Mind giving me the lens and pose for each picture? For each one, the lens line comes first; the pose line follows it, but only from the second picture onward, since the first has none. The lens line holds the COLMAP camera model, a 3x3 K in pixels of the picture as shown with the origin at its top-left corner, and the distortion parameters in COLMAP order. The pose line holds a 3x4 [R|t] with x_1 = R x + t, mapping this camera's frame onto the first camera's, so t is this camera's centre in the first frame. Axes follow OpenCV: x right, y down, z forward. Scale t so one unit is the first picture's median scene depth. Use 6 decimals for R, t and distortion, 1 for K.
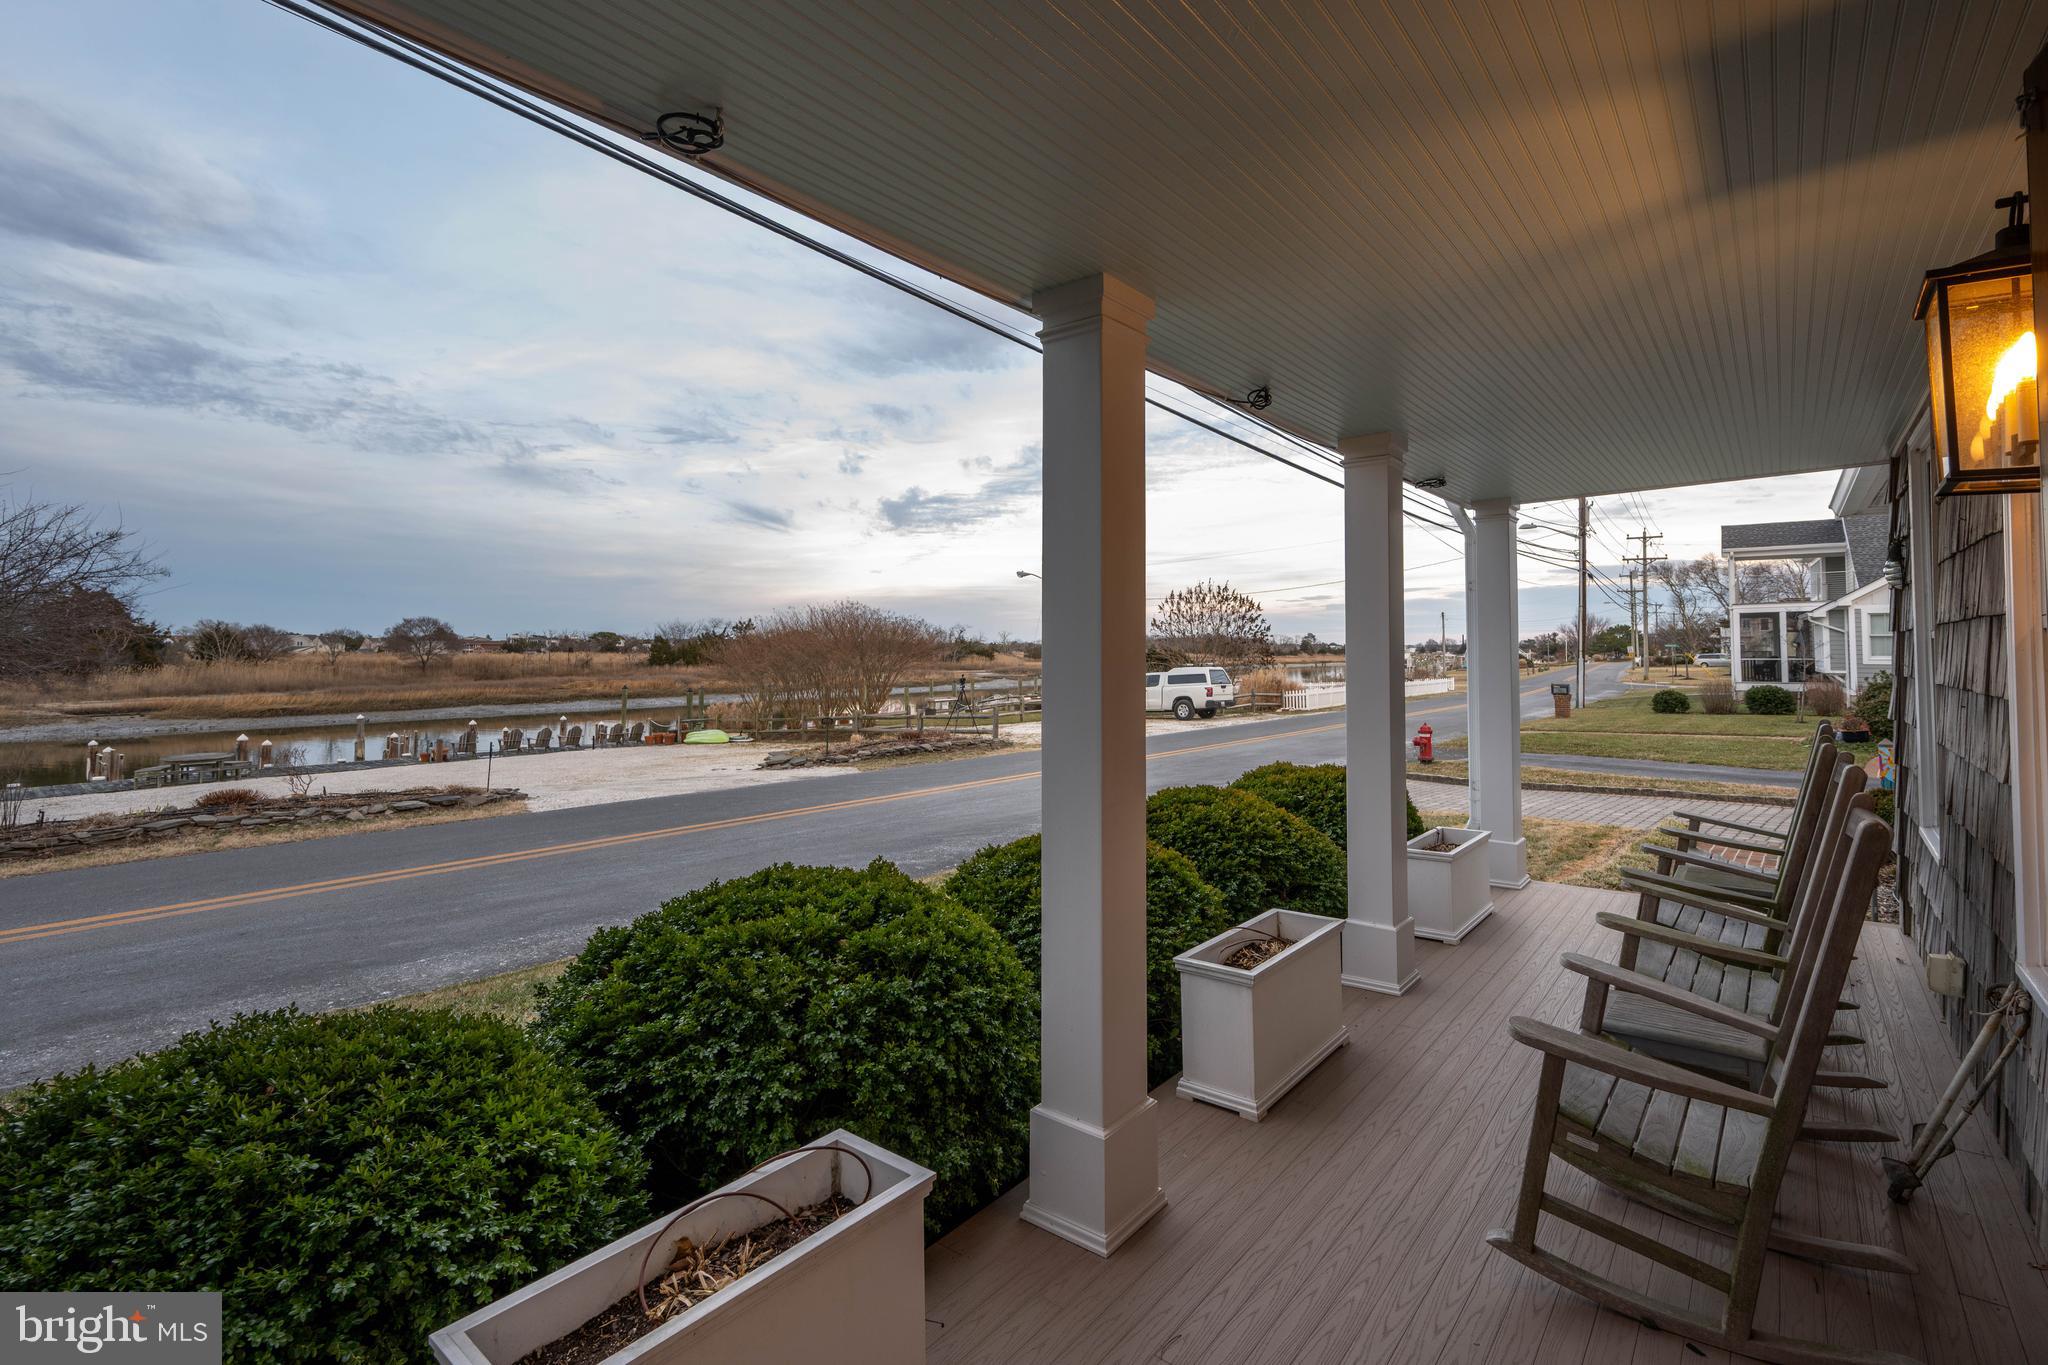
lens RADIAL K [[906.5, 0, 1024.0], [0, 906.5, 682.5], [0, 0, 1]] dist [-0.001637, -0.000214]
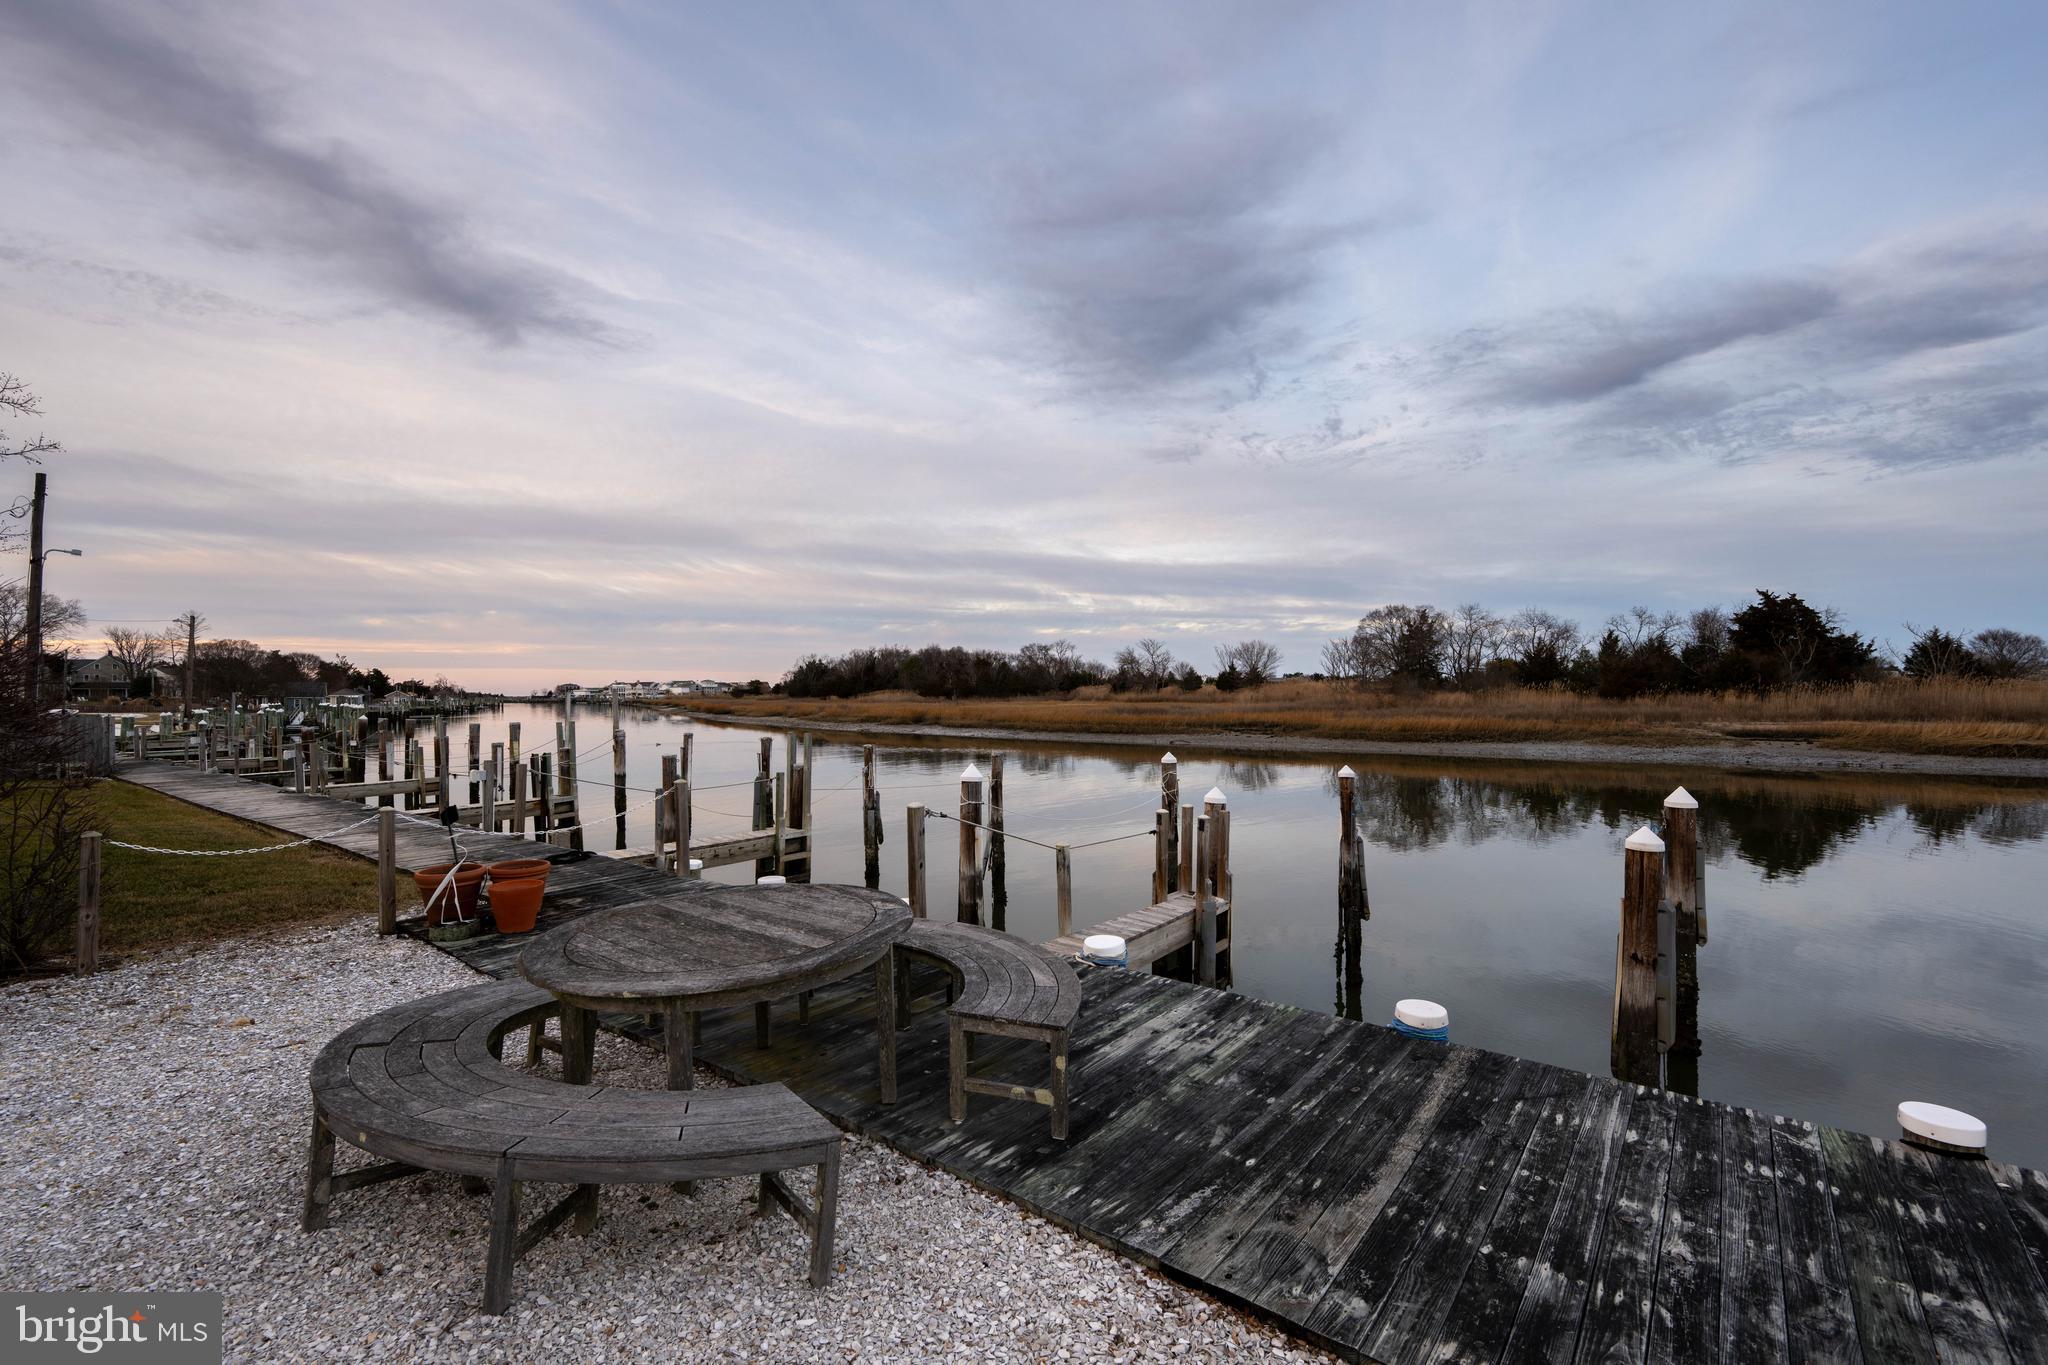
lens RADIAL K [[906.5, 0, 1024.0], [0, 906.5, 682.5], [0, 0, 1]] dist [-0.001637, -0.000214]
pose [[0.037532, -0.004515, -0.999285, -0.195717], [-0.028554, 0.999577, -0.005588, 0.007557], [0.998887, 0.028743, 0.037387, 0.259190]]
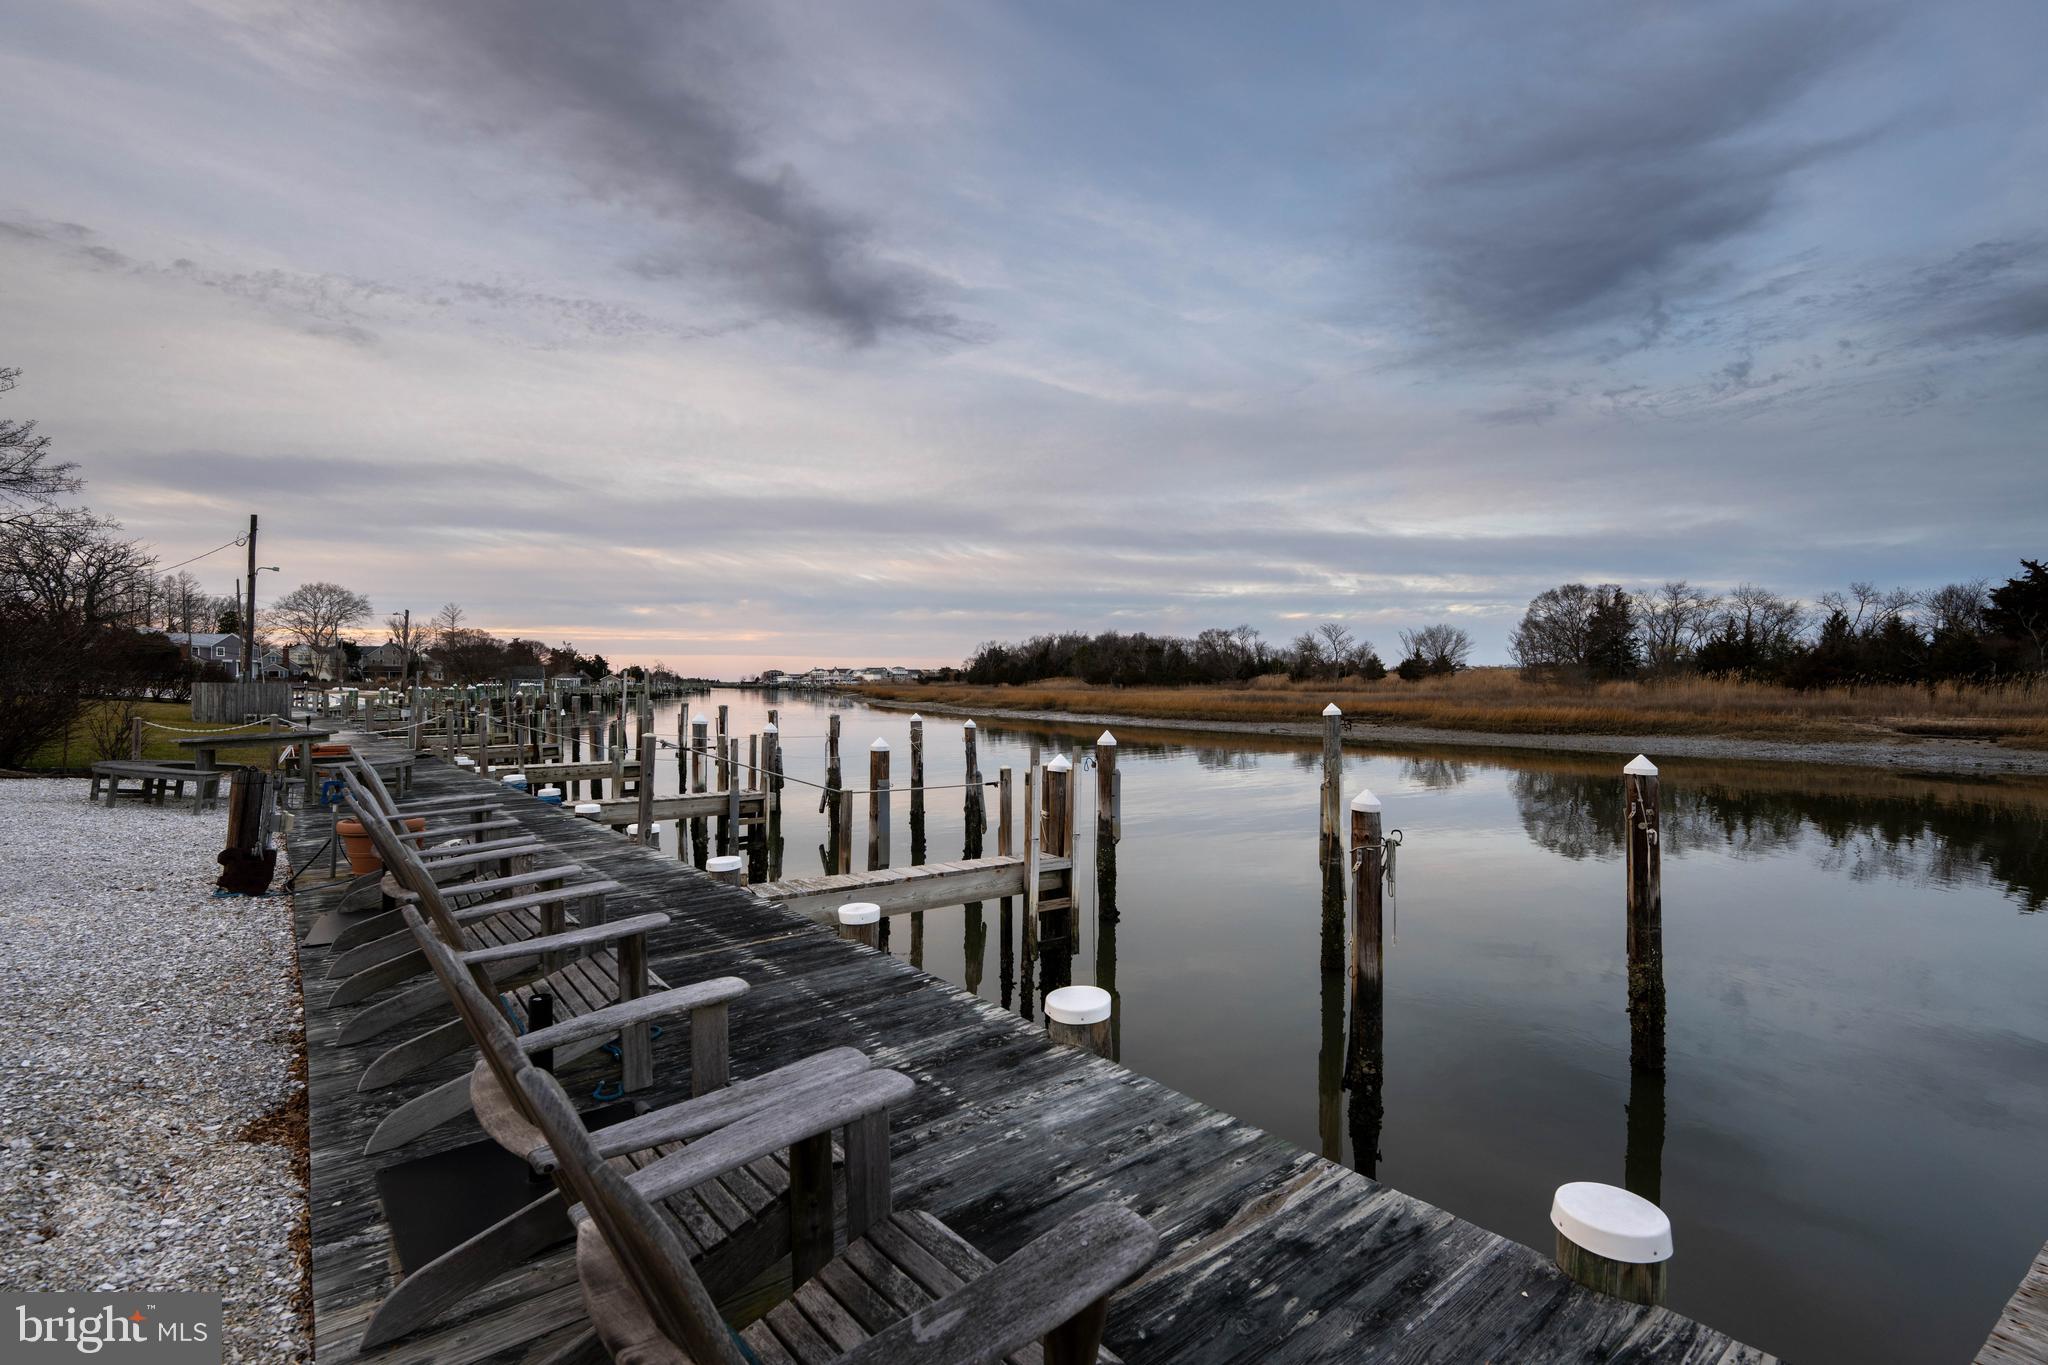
lens RADIAL K [[964.2, 0, 1022.3], [0, 964.2, 662.2], [0, 0, 1]] dist [0.001837, 0.000217]
pose [[-0.180627, -0.013773, -0.983455, -0.130263], [-0.034032, 0.999391, -0.007746, 0.007368], [0.982963, 0.032070, -0.180986, 0.372161]]
